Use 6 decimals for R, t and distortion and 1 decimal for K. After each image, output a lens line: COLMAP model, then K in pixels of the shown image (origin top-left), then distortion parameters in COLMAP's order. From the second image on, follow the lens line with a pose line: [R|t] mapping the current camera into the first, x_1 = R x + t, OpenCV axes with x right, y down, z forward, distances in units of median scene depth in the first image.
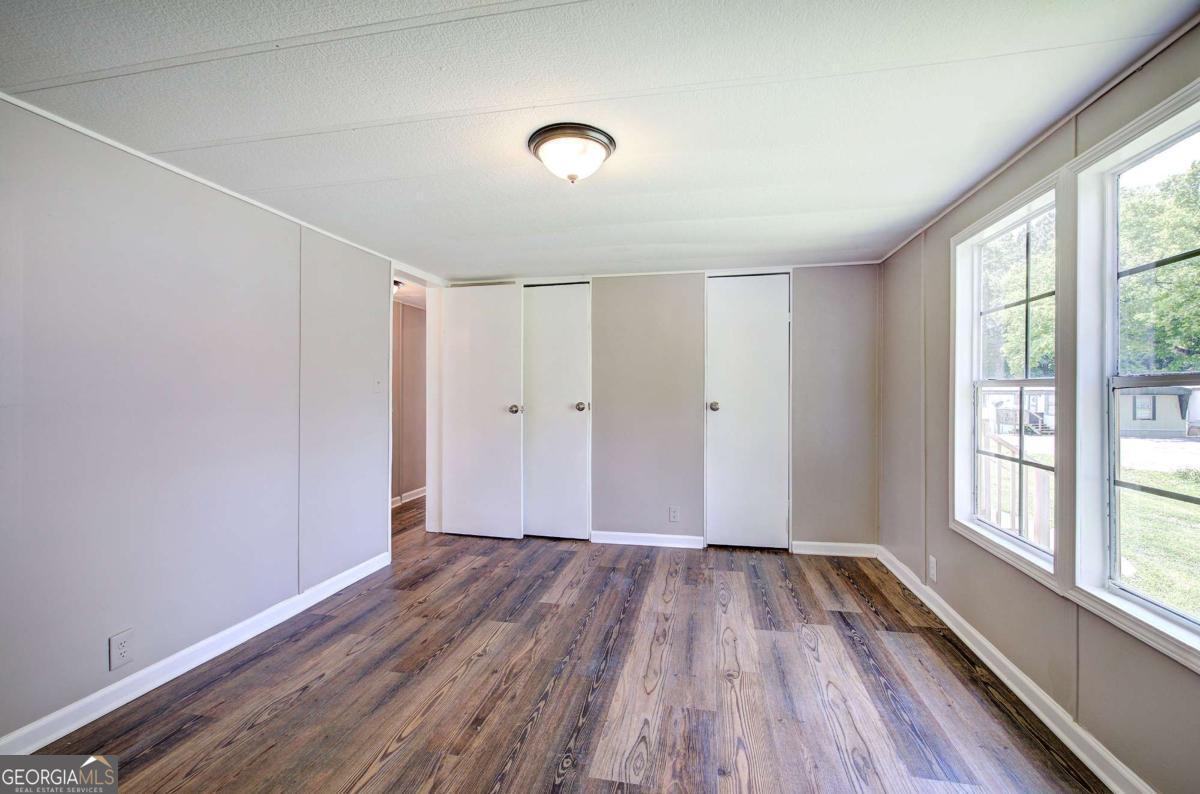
lens RADIAL K [[504.3, 0, 602.5], [0, 504.3, 392.4], [0, 0, 1]] dist [0.004261, -0.000692]
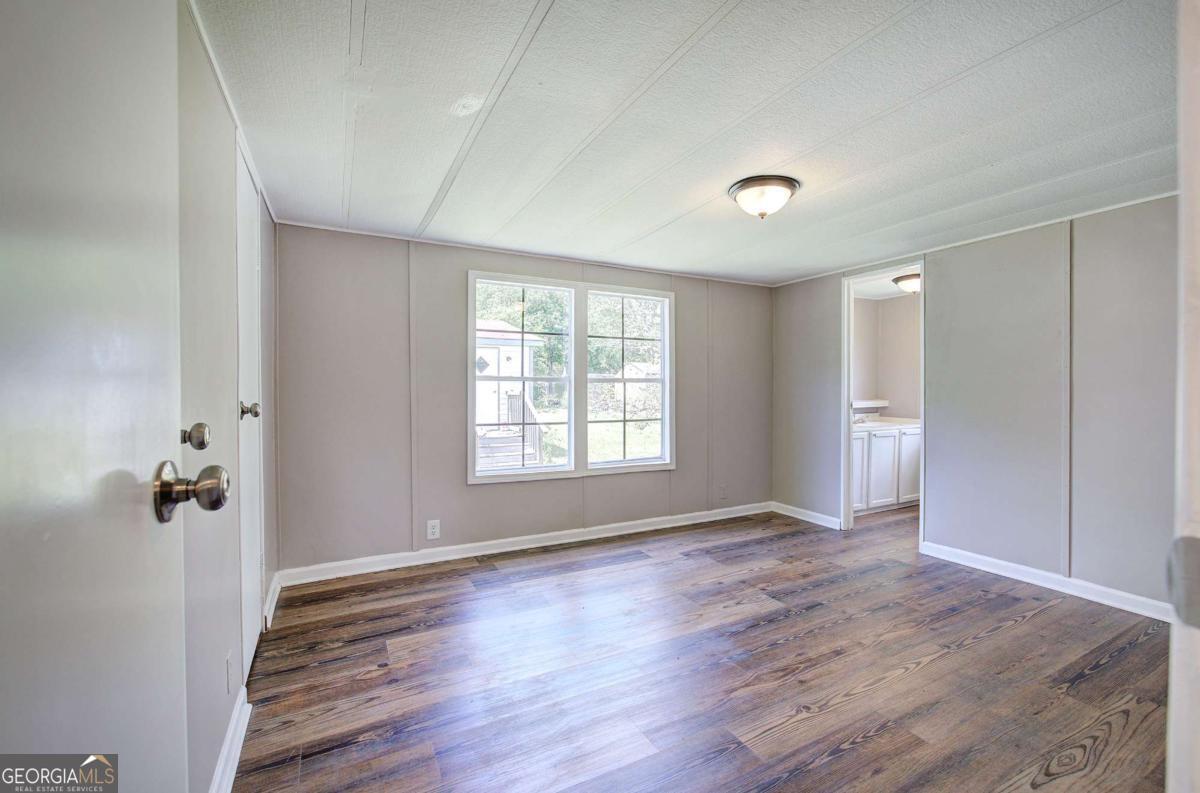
lens RADIAL K [[504.3, 0, 612.7], [0, 504.3, 399.0], [0, 0, 1]] dist [0.004261, -0.000692]
pose [[-0.651730, -0.020365, 0.758178, -0.658868], [-0.006632, 0.999754, 0.021152, 0.009974], [-0.758422, 0.008757, -0.651705, 1.800648]]
